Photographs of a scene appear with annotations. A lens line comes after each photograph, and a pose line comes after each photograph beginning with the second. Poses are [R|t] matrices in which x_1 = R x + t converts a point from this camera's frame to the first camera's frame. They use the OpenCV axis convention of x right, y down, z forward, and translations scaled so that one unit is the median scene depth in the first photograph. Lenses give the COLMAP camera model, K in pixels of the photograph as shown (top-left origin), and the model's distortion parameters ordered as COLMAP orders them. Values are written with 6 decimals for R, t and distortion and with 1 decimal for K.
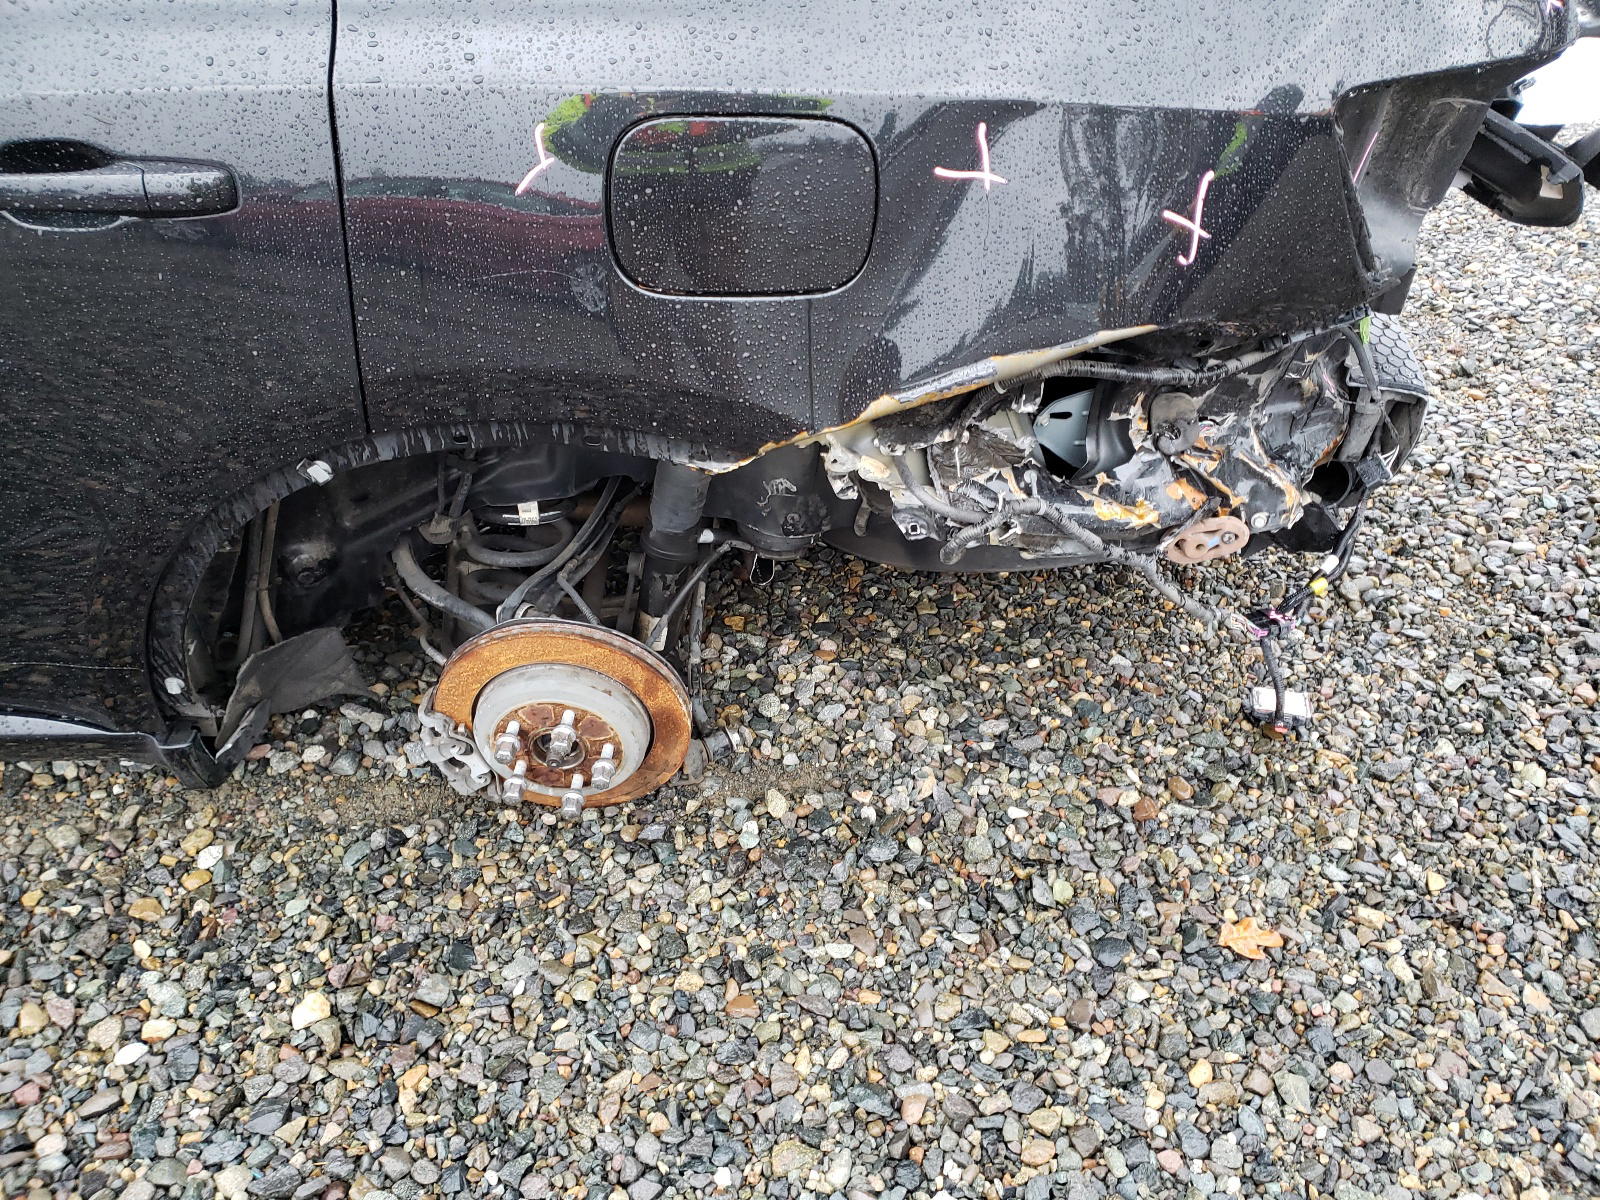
lens RADIAL K [[1207.2, 0, 800.0], [0, 1207.2, 600.0], [0, 0, 1]] dist [0.042606, -0.001861]
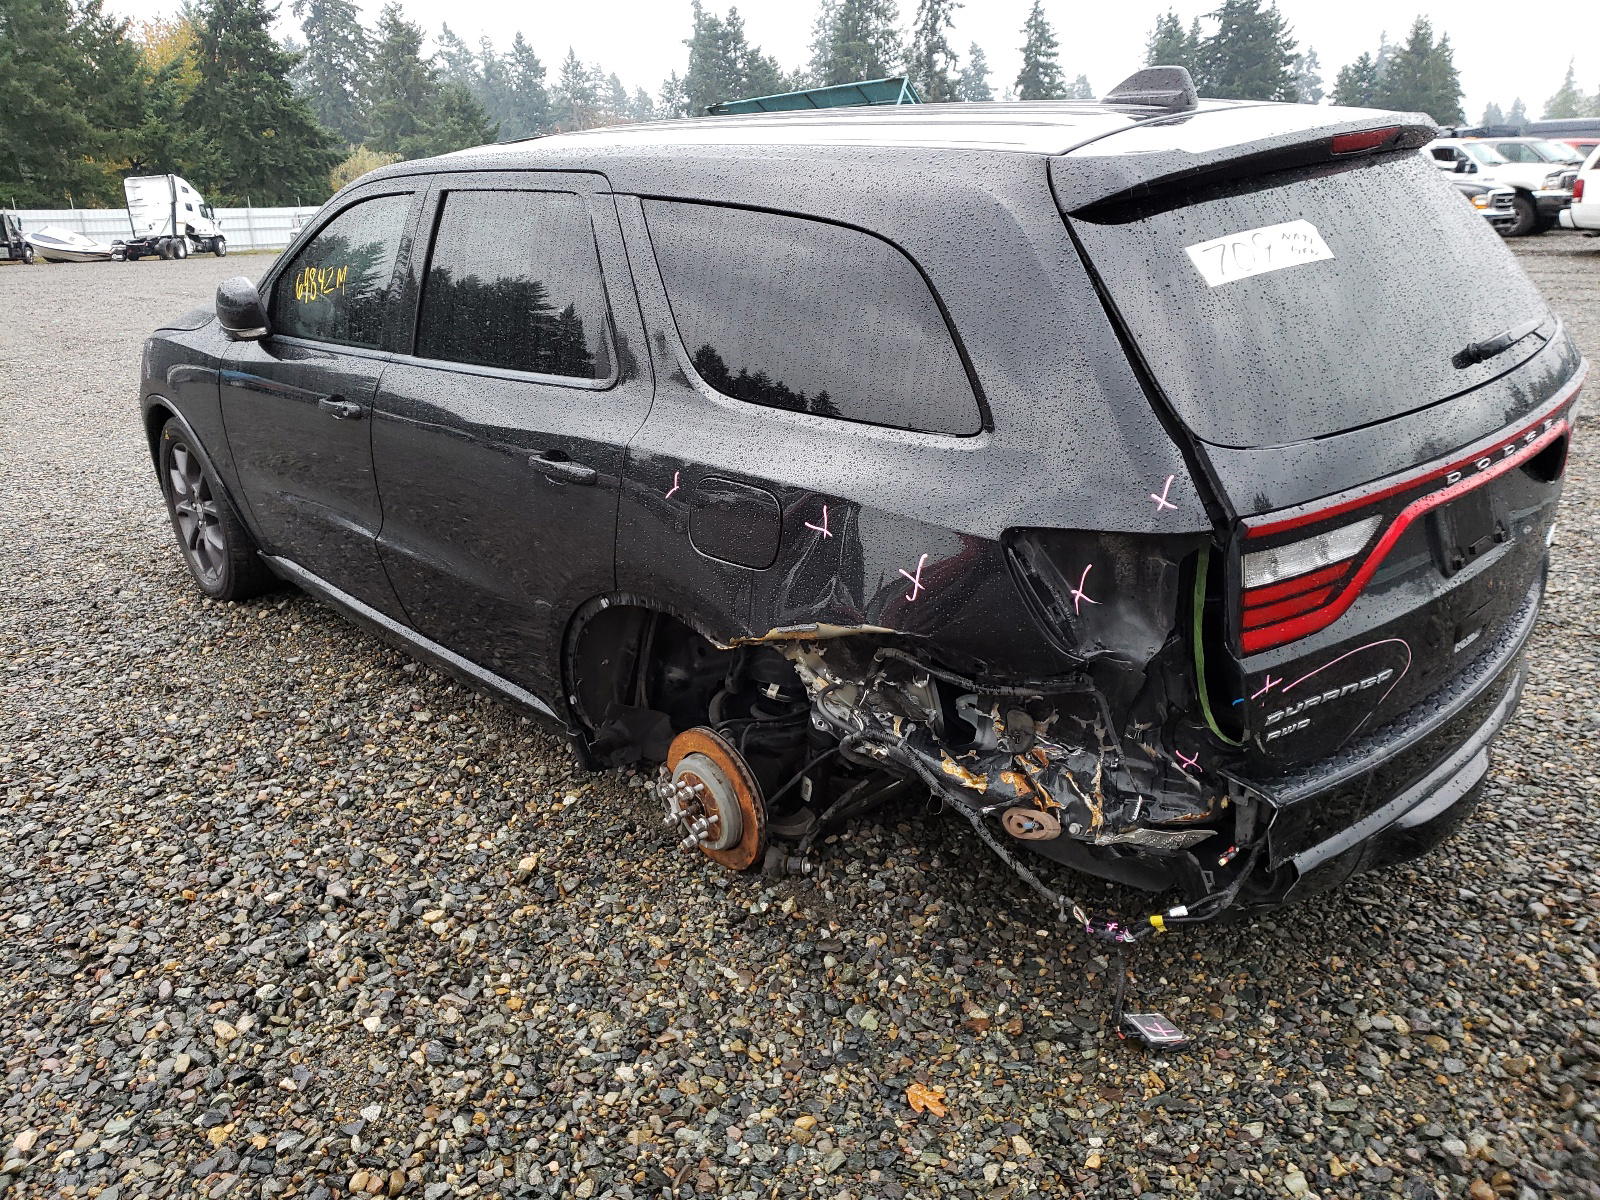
lens RADIAL K [[1207.2, 0, 800.0], [0, 1207.2, 600.0], [0, 0, 1]] dist [0.042606, -0.001861]
pose [[0.669671, 0.220726, -0.709099, 1.197869], [-0.429155, 0.894268, -0.126929, 0.012981], [0.606108, 0.389314, 0.693591, -0.261009]]
